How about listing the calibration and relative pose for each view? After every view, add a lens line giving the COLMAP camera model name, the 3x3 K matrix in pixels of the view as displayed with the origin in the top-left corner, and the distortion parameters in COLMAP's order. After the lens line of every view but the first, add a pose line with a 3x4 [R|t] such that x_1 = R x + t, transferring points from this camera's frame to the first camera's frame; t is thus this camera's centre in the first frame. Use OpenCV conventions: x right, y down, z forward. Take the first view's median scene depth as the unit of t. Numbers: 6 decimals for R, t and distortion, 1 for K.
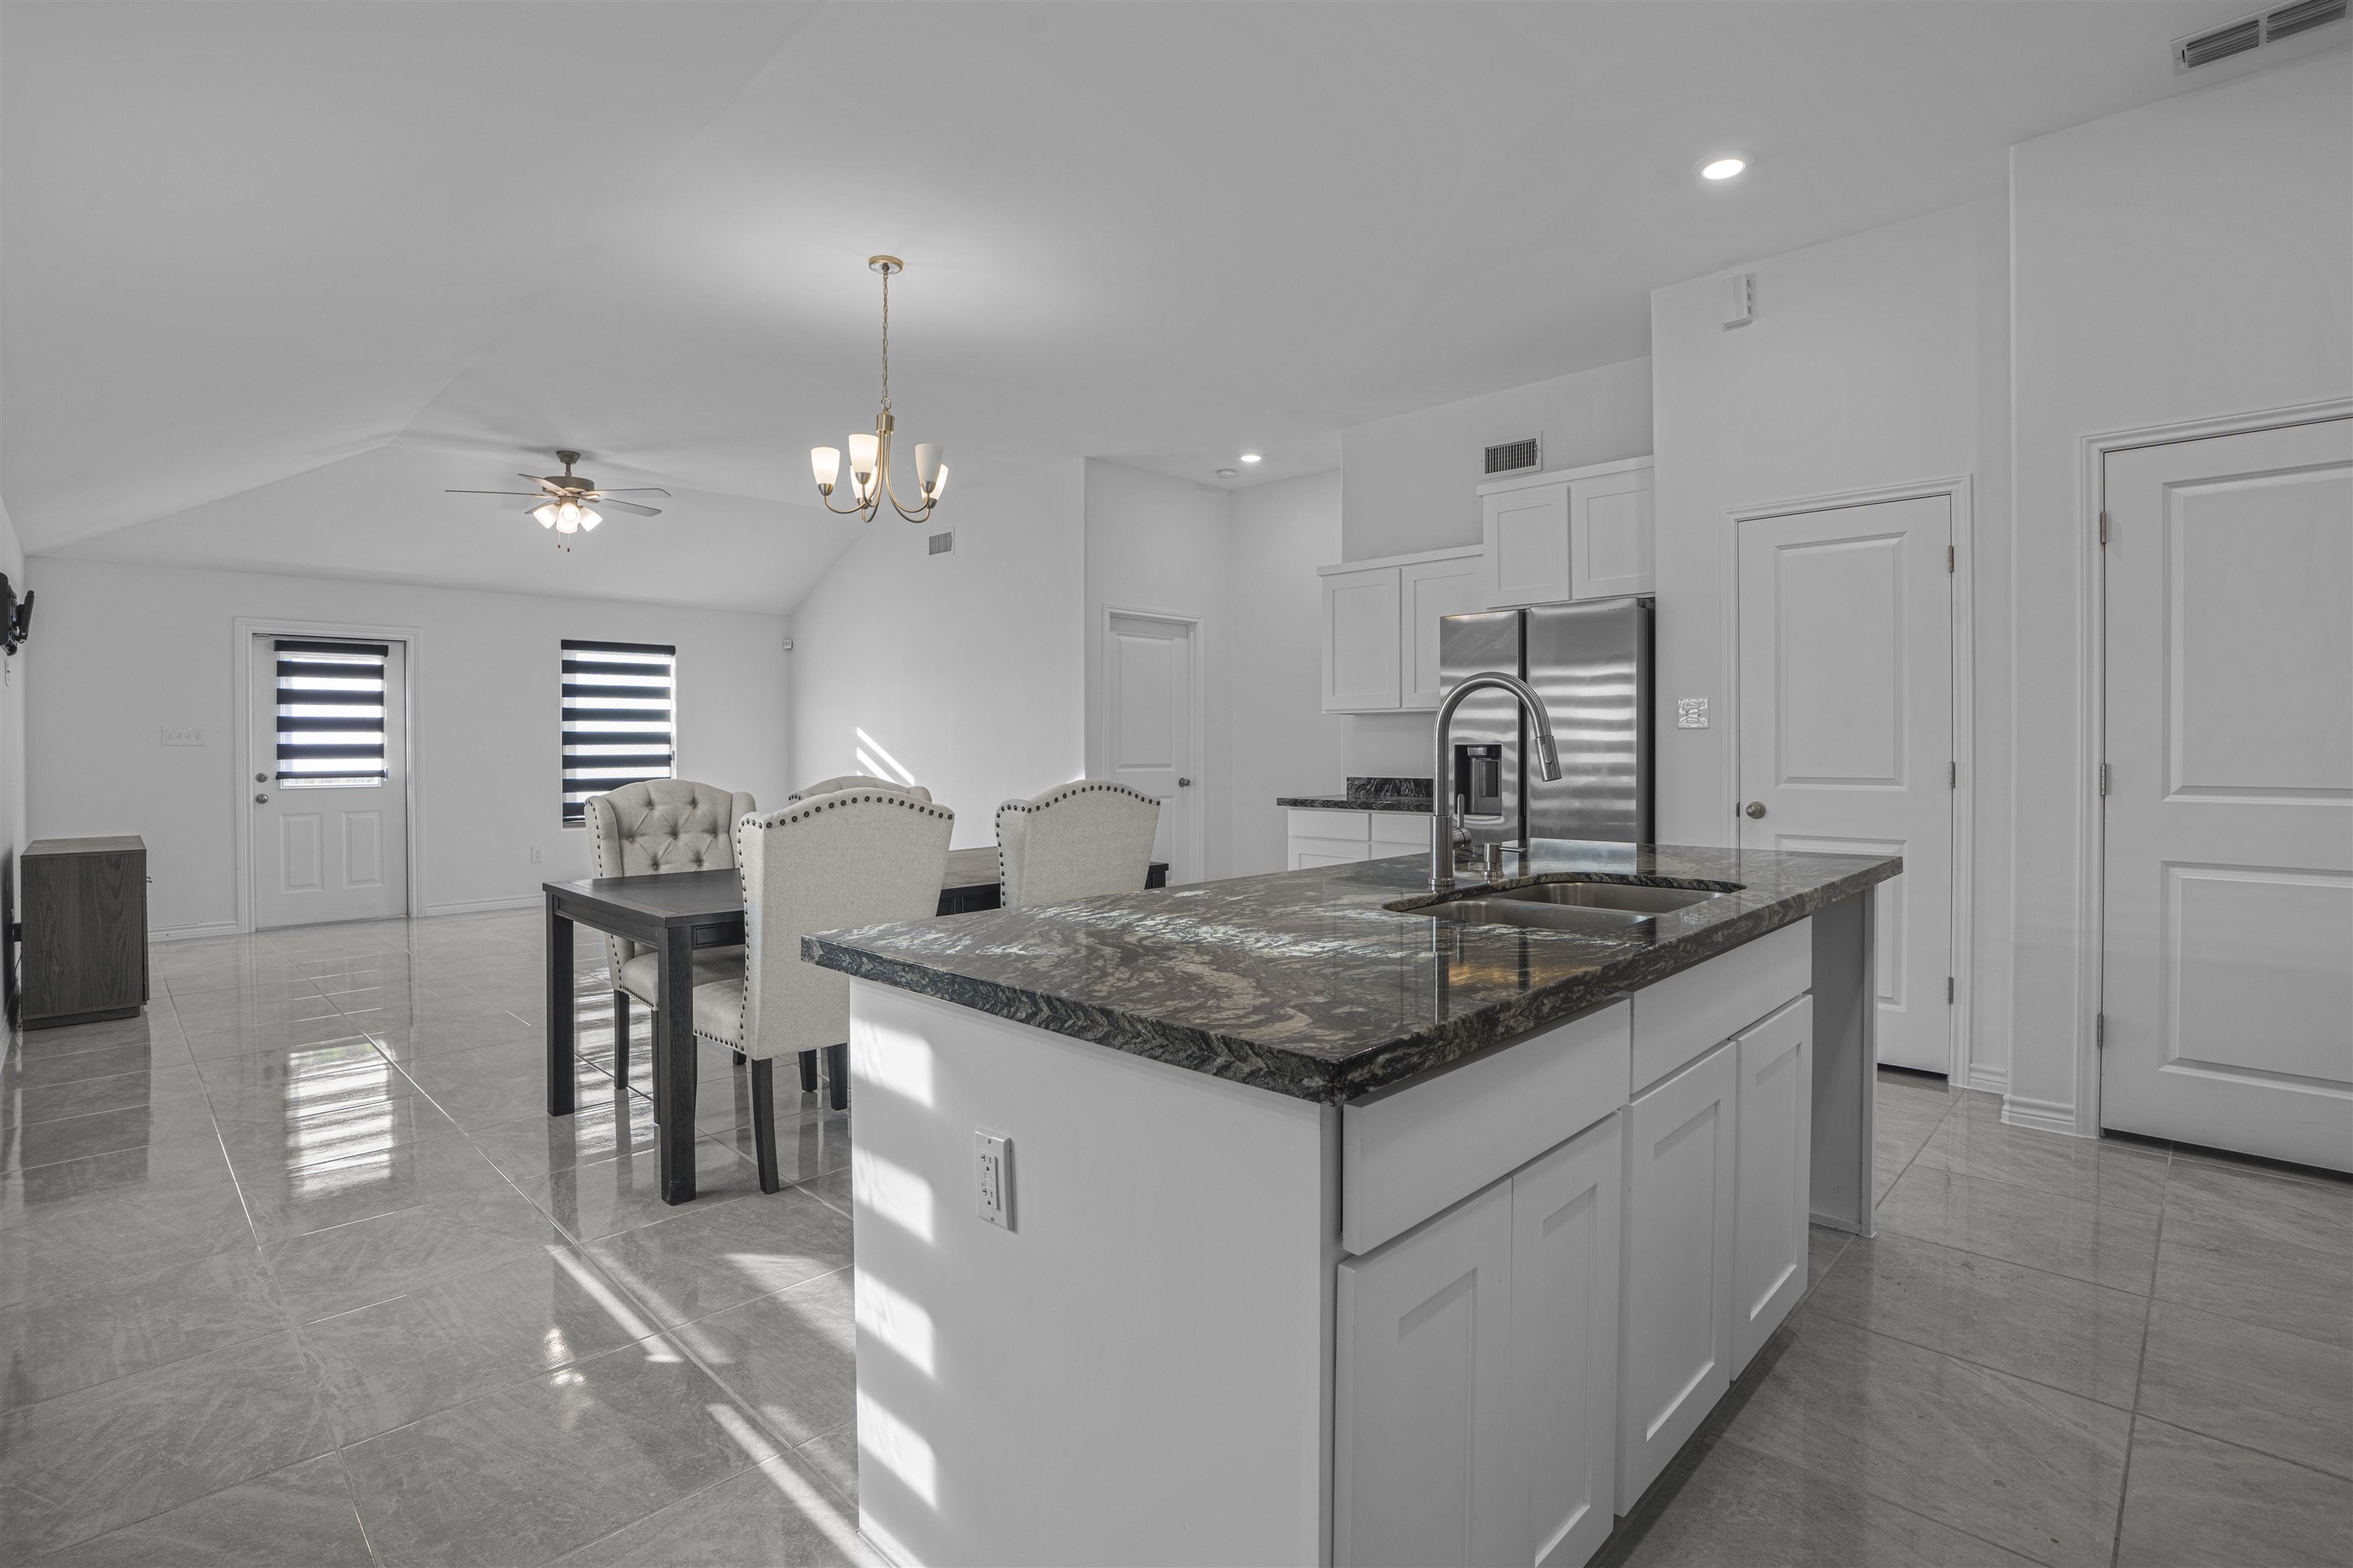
lens RADIAL K [[1117.7, 0, 1177.6], [0, 1117.7, 751.0], [0, 0, 1]] dist [-0.059041, 0.022828]
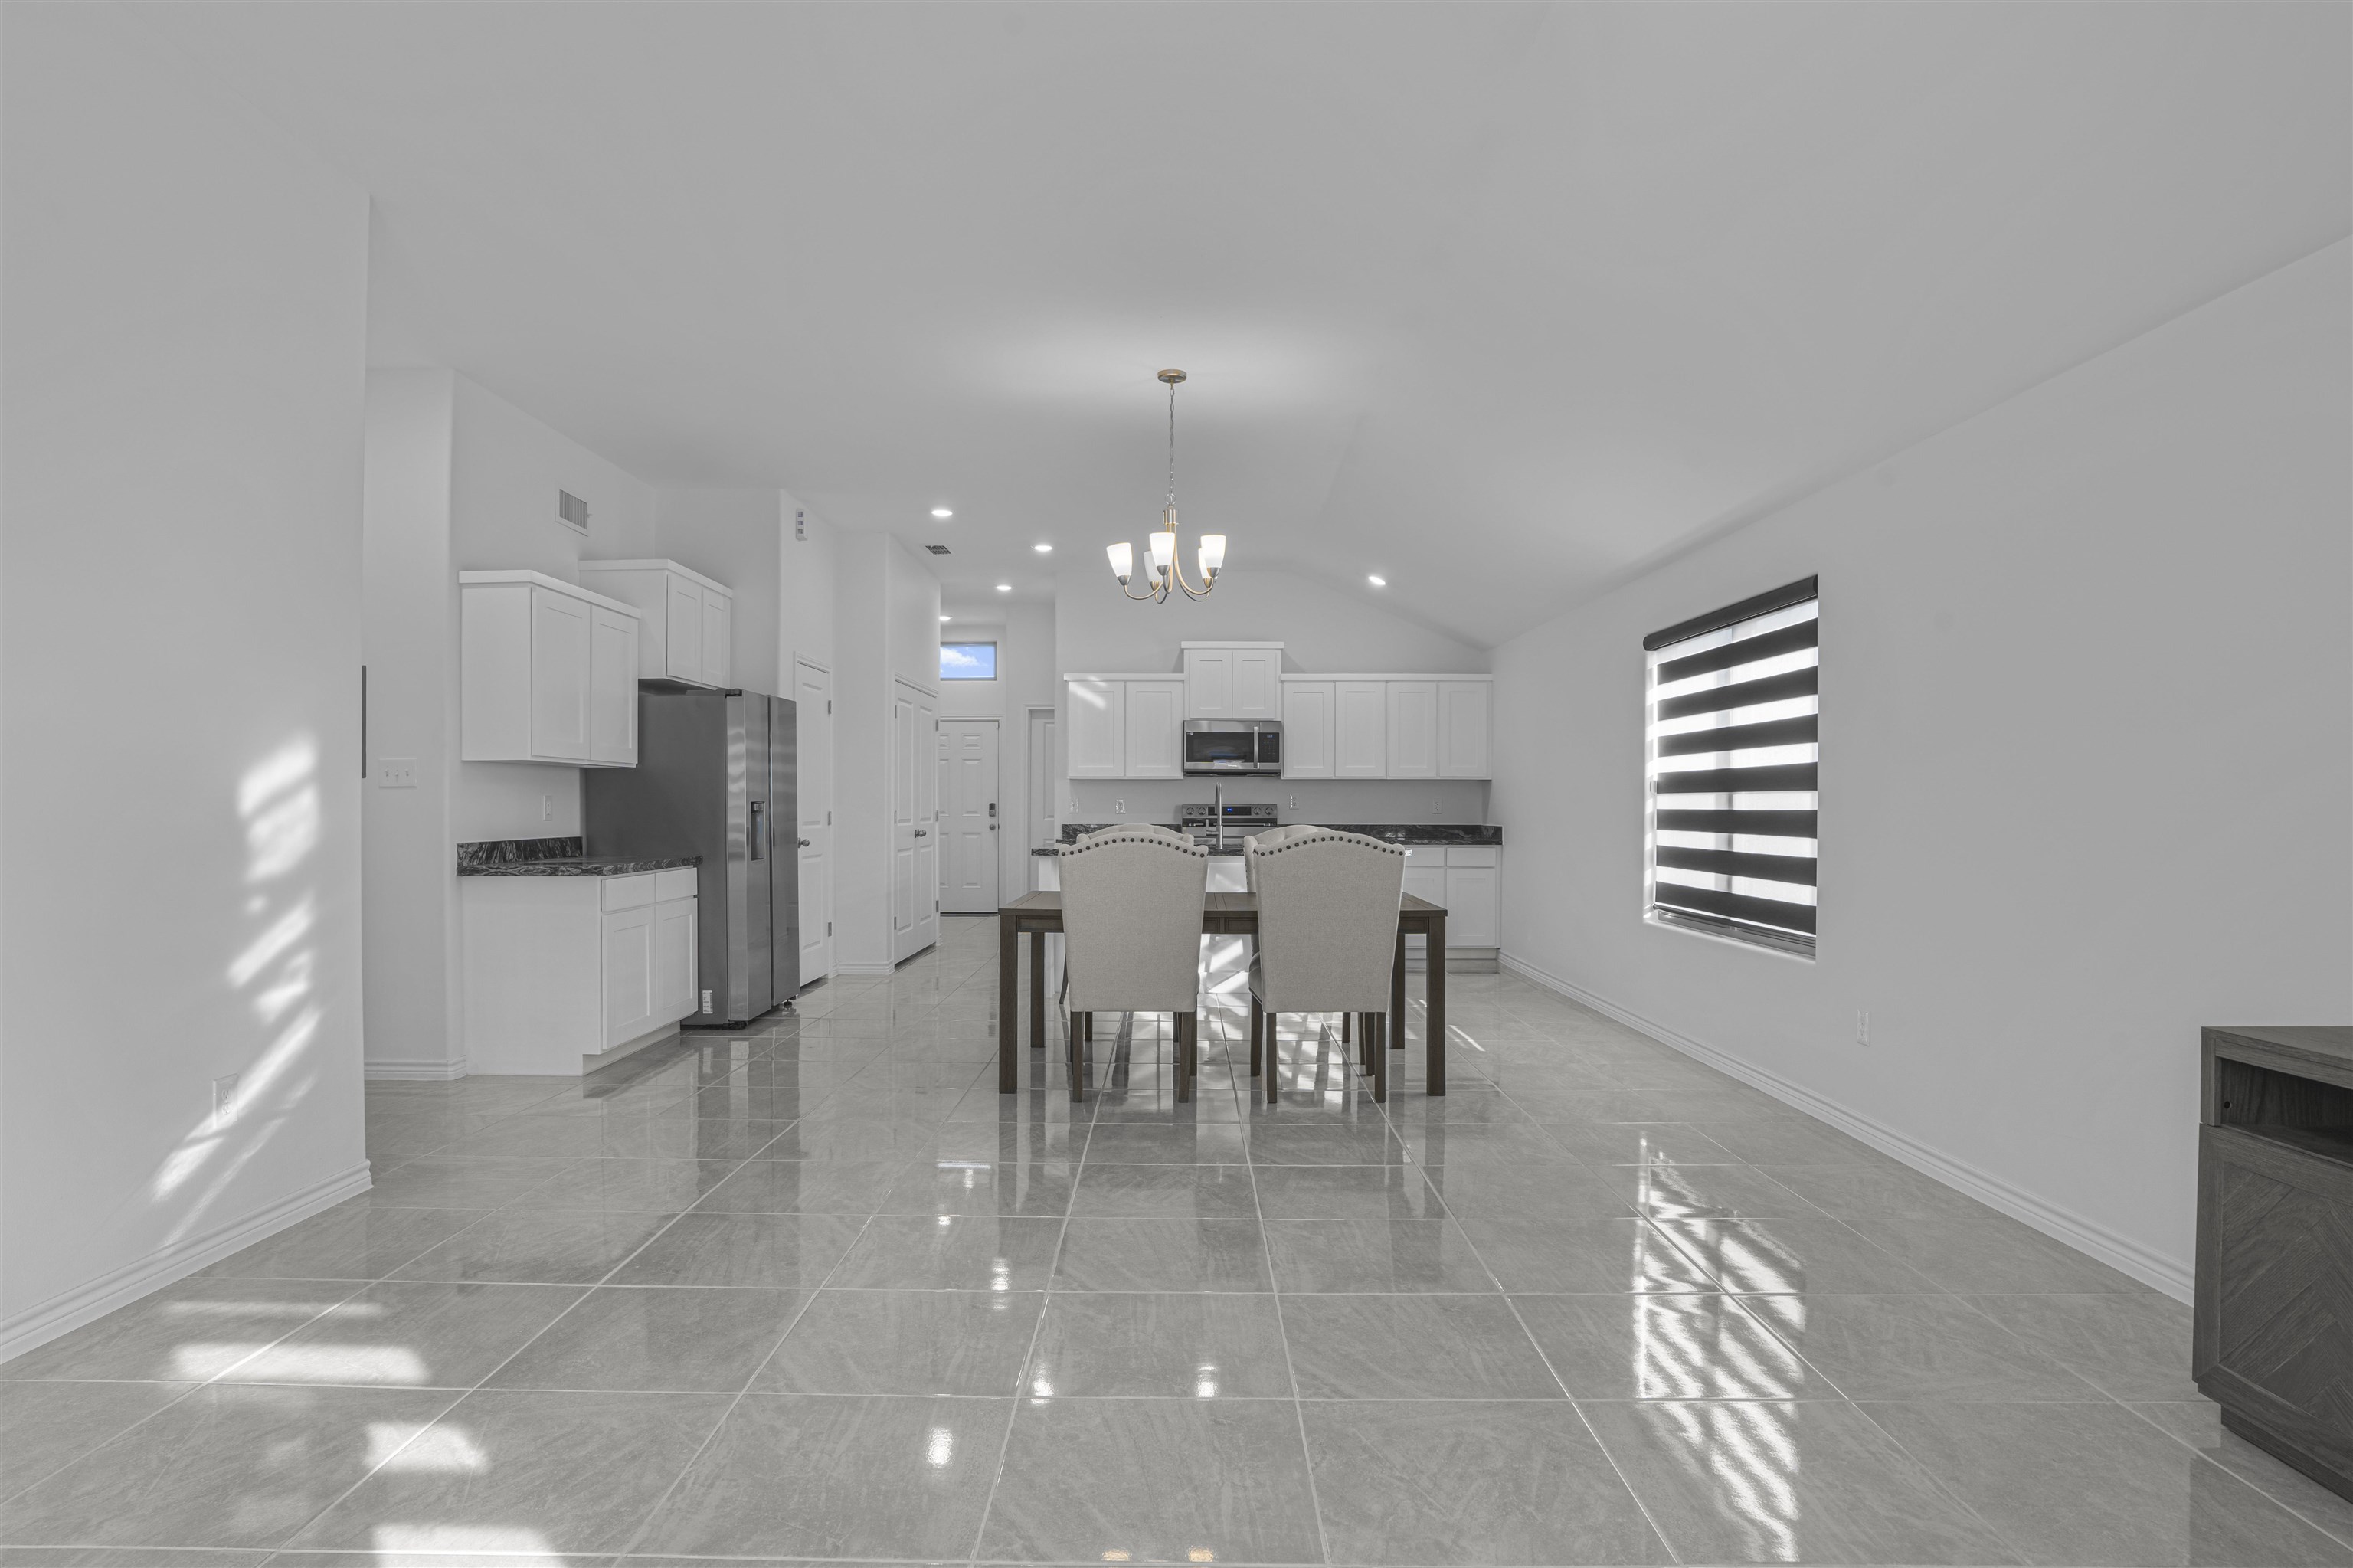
lens RADIAL K [[1243.6, 0, 1163.9], [0, 1243.6, 815.3], [0, 0, 1]] dist [-0.053475, 0.021596]
pose [[-0.689970, -0.003752, 0.723828, -0.845757], [0.003814, 0.999954, 0.008819, -0.000408], [-0.723828, 0.008846, -0.689924, 1.355140]]
